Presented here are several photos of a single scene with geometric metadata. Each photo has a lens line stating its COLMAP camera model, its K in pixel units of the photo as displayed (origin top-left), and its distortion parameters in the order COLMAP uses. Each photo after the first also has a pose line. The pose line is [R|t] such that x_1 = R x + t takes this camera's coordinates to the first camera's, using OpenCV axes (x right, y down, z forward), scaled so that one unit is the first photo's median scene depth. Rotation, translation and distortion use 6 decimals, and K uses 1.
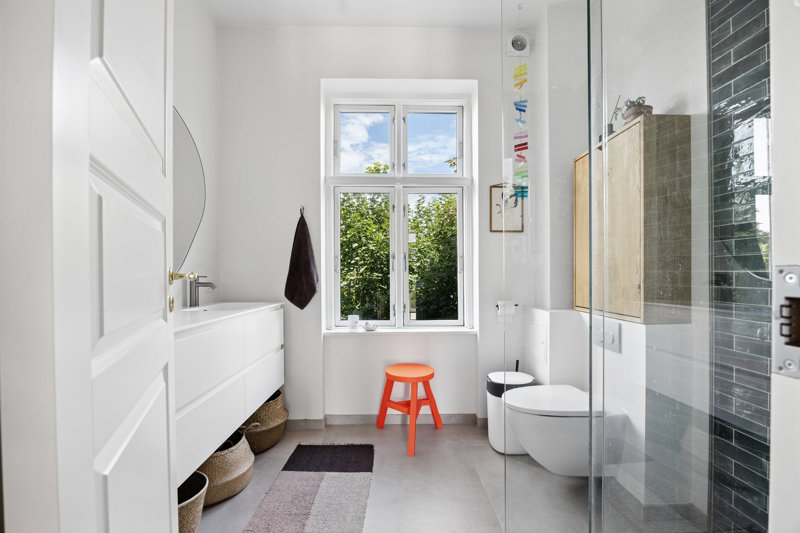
lens RADIAL K [[363.7, 0, 398.9], [0, 363.7, 270.8], [0, 0, 1]] dist [-0.000214, -0.000004]
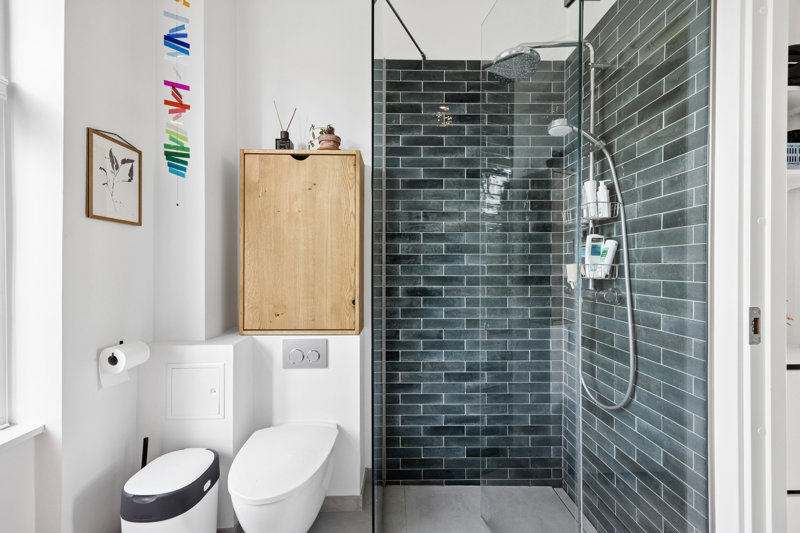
lens RADIAL K [[319.2, 0, 399.3], [0, 319.2, 266.2], [0, 0, 1]] dist [0.000242, -0.000017]
pose [[0.002410, -0.008095, 0.999964, -0.214383], [-0.012917, 0.999884, 0.008125, -0.052669], [-0.999914, -0.012936, 0.002305, 0.611121]]
